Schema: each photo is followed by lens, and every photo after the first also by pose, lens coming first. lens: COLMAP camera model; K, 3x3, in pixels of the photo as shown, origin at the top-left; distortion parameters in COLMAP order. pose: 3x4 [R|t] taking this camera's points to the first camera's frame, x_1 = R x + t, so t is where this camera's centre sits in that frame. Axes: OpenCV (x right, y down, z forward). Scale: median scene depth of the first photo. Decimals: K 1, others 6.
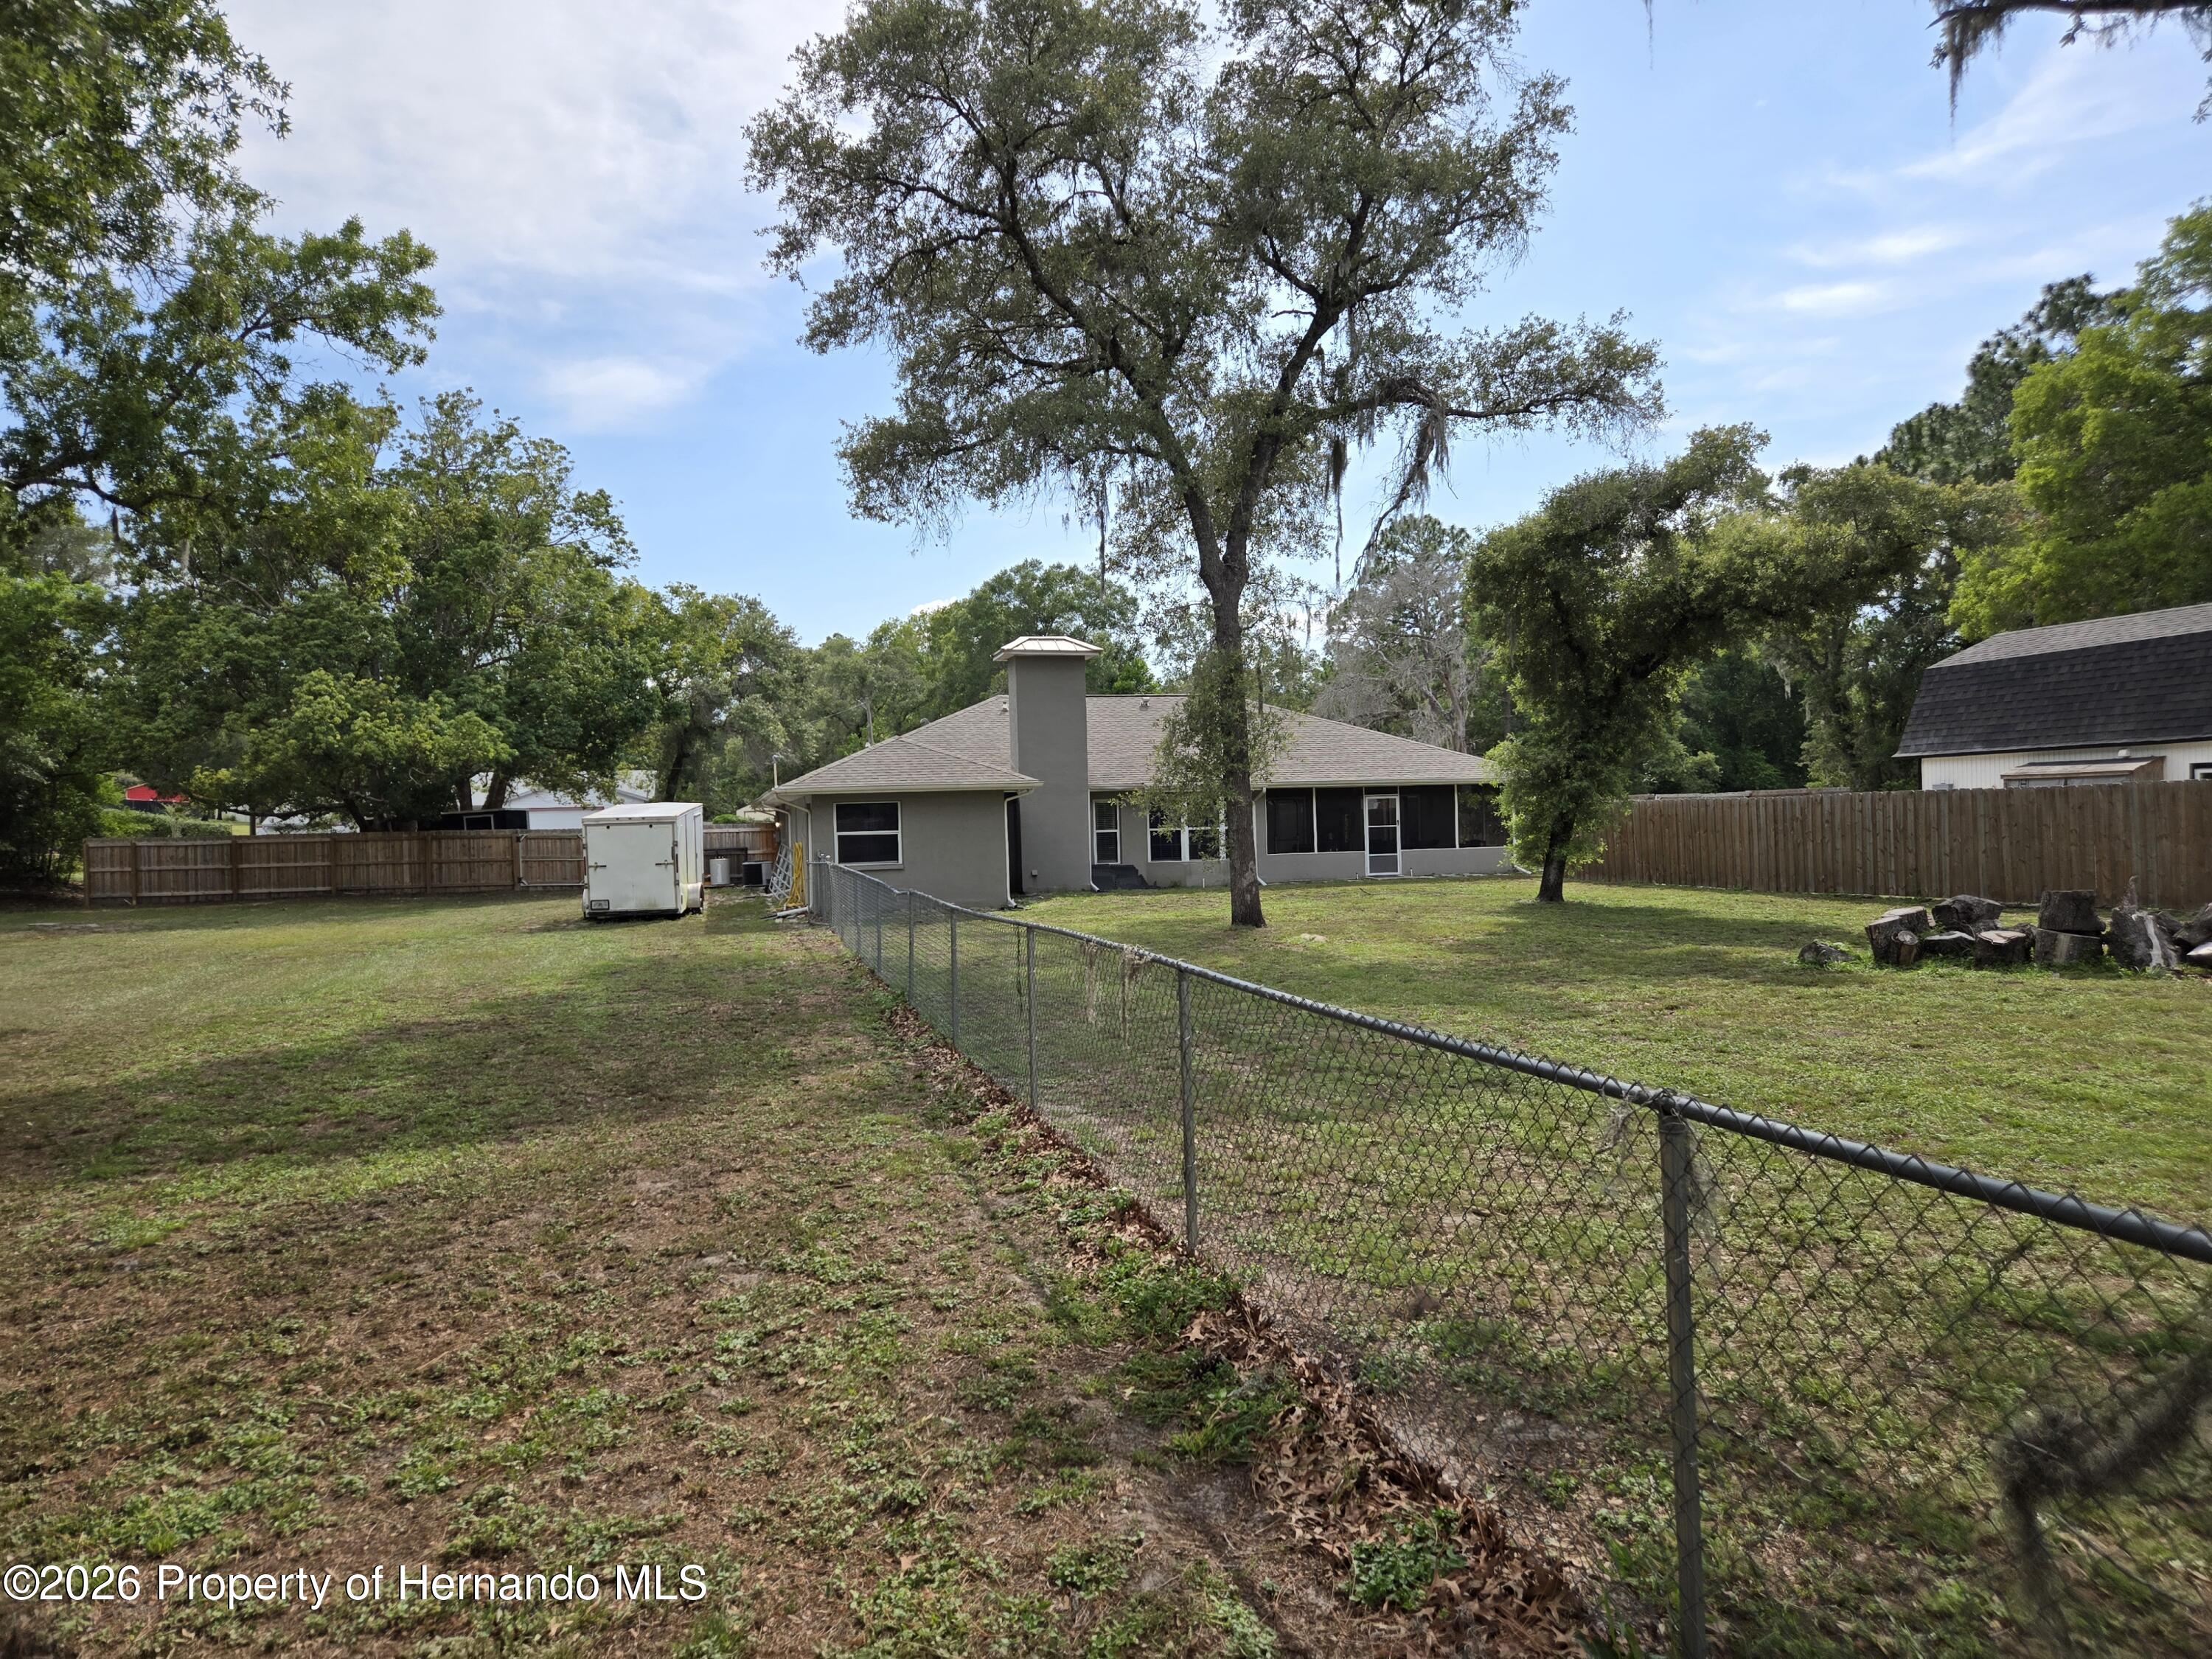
lens RADIAL K [[1462.7, 0, 1091.7], [0, 1462.7, 840.2], [0, 0, 1]] dist [0.076777, -0.068189]
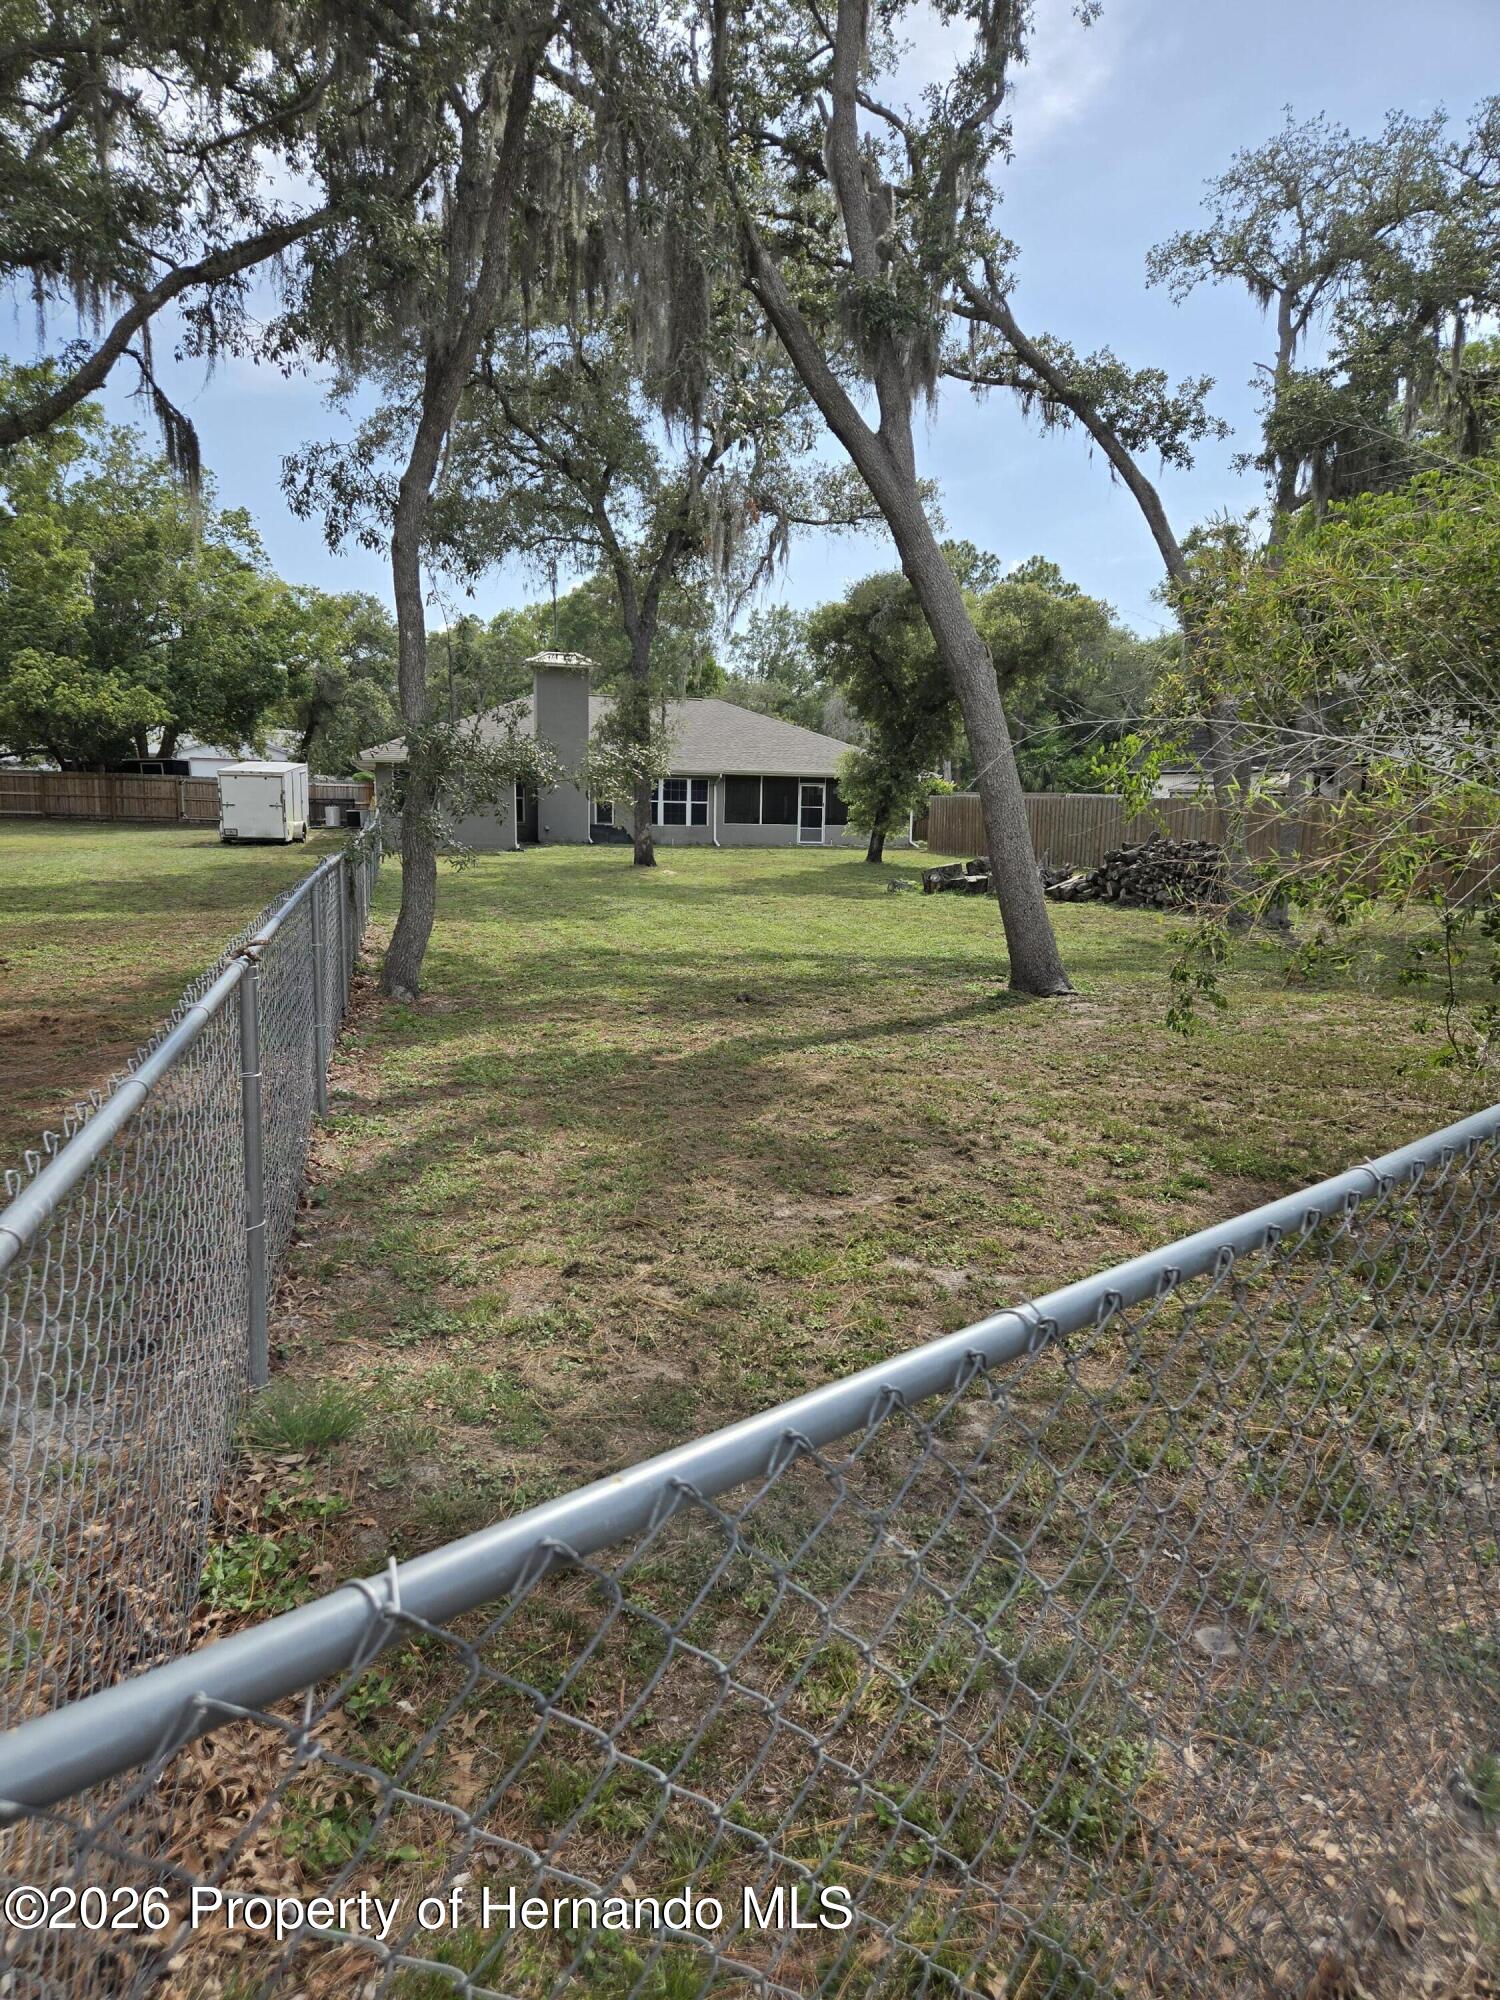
lens RADIAL K [[1359.8, 0, 739.0], [0, 1359.8, 1026.6], [0, 0, 1]] dist [0.075522, -0.068729]
pose [[0.998792, 0.049078, 0.002579, 0.136215], [-0.048889, 0.986839, 0.154138, 0.000149], [0.005020, -0.154078, 0.988046, -0.286655]]
